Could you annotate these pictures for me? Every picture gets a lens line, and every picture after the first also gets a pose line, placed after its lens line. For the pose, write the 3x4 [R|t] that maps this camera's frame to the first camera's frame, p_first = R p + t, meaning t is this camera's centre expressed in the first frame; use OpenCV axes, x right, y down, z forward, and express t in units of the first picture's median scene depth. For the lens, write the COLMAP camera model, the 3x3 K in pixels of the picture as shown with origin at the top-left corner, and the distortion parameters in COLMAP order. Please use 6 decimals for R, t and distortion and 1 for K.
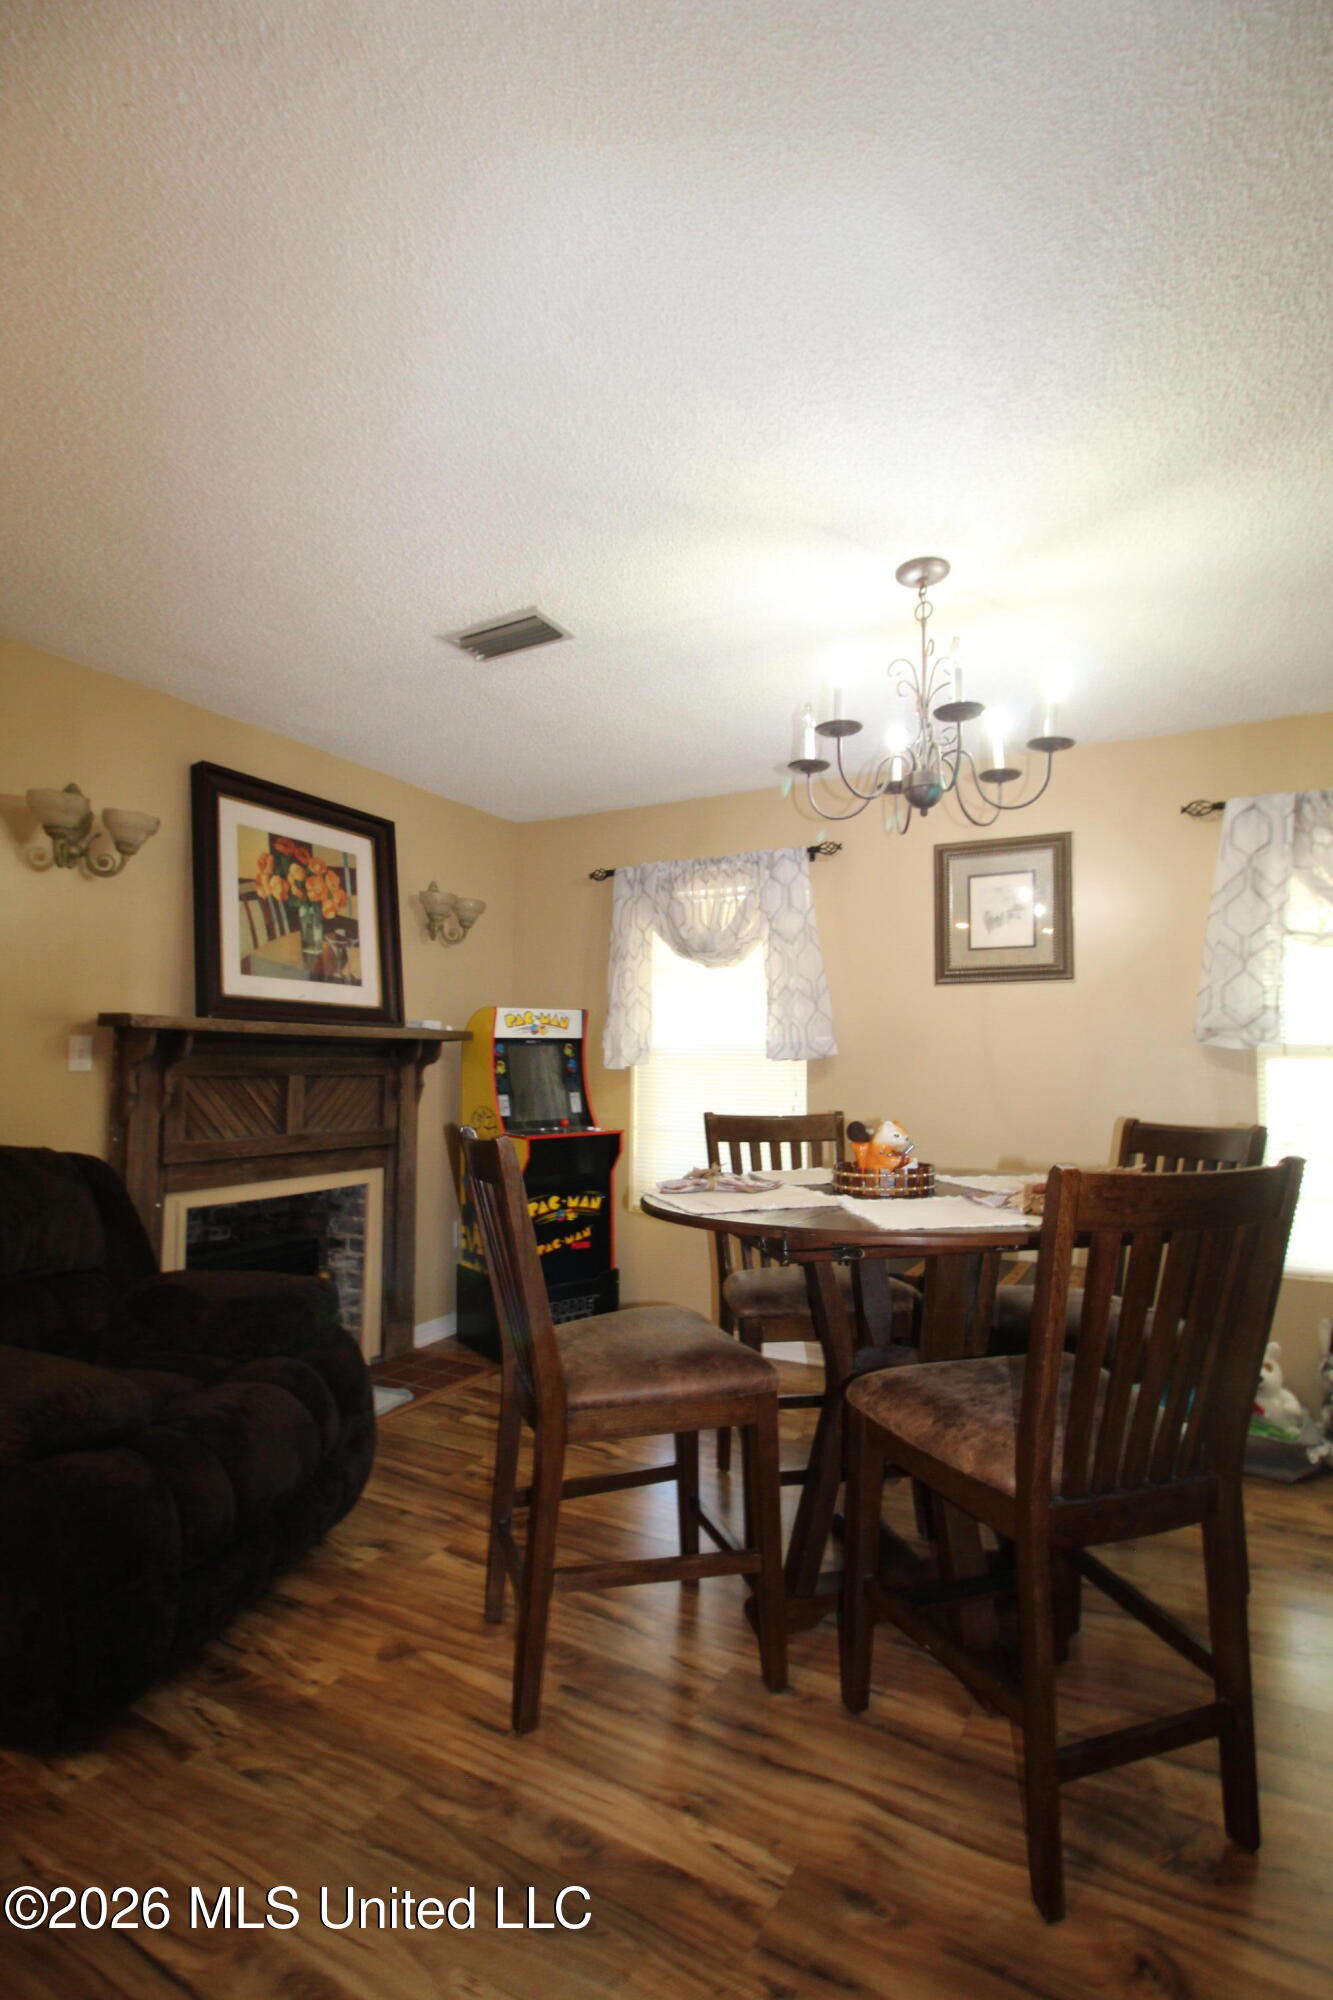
lens RADIAL K [[940.5, 0, 664.8], [0, 940.5, 1028.5], [0, 0, 1]] dist [0.001780, -0.012369]
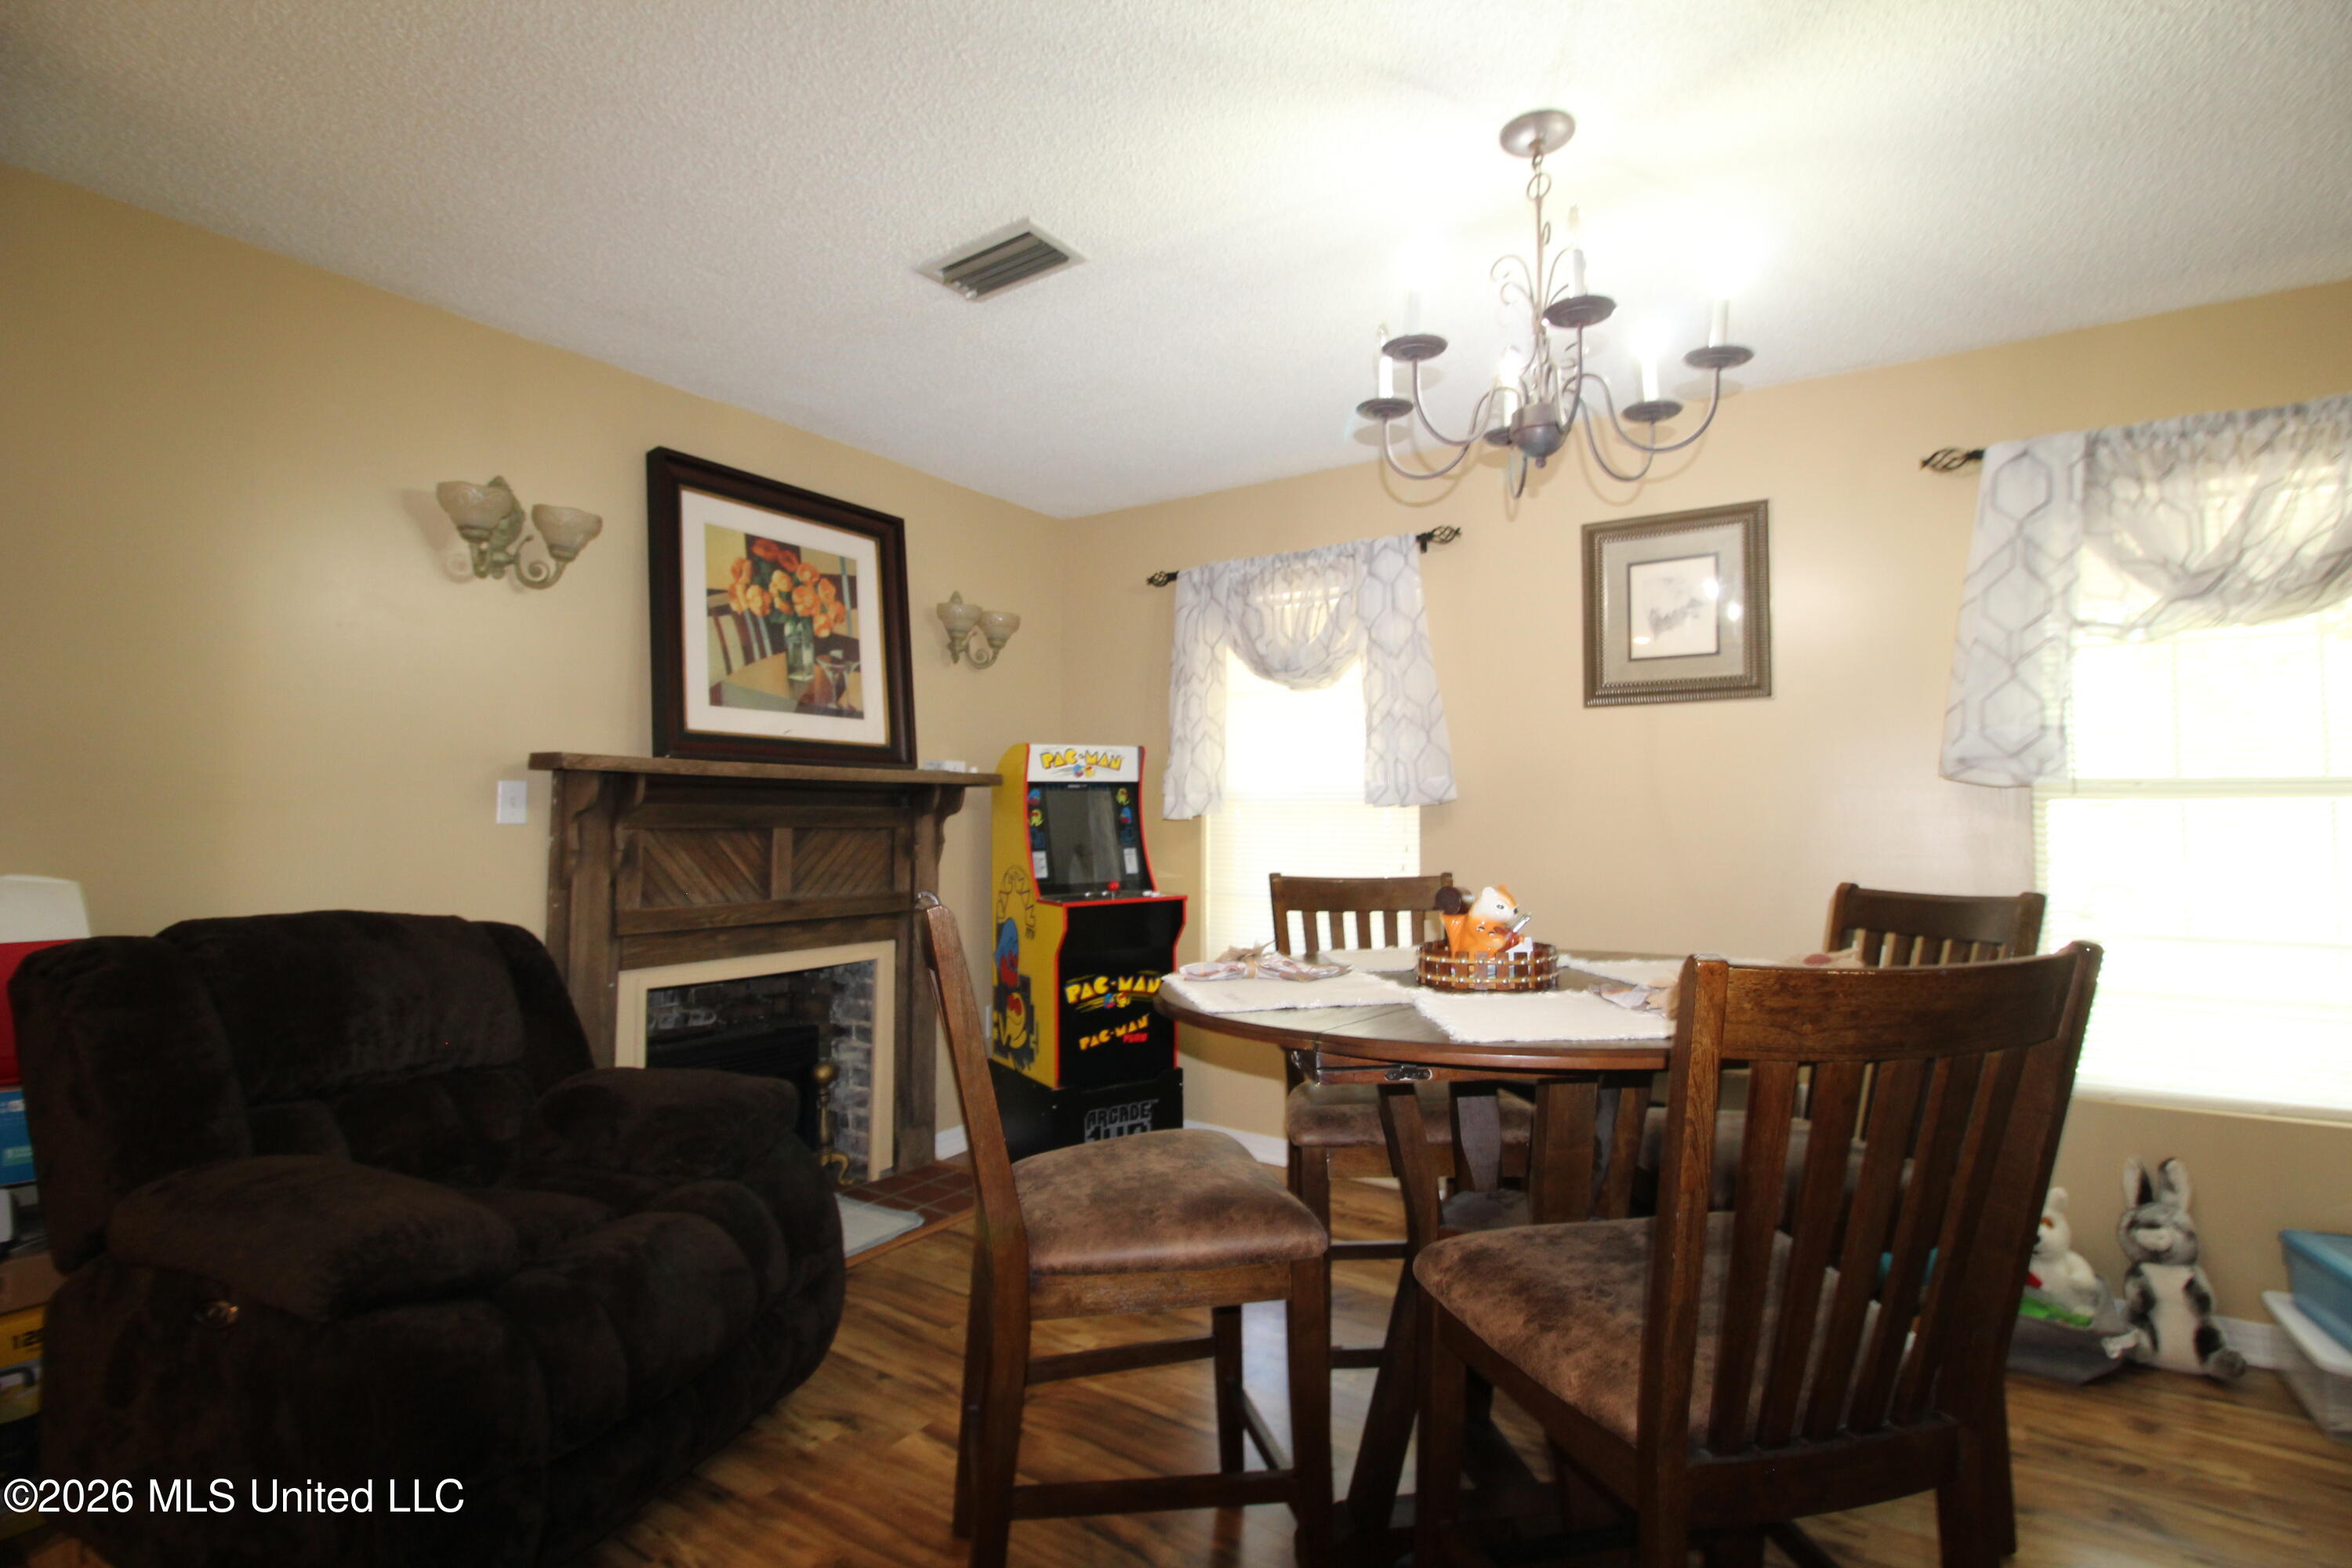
lens RADIAL K [[1106.1, 0, 1176.0], [0, 1106.1, 784.0], [0, 0, 1]] dist [0.001780, -0.012369]
pose [[0.994774, -0.007326, -0.101838, 0.059384], [0.008234, 0.999930, 0.008504, 0.007023], [0.101768, -0.009298, 0.994765, 0.085932]]
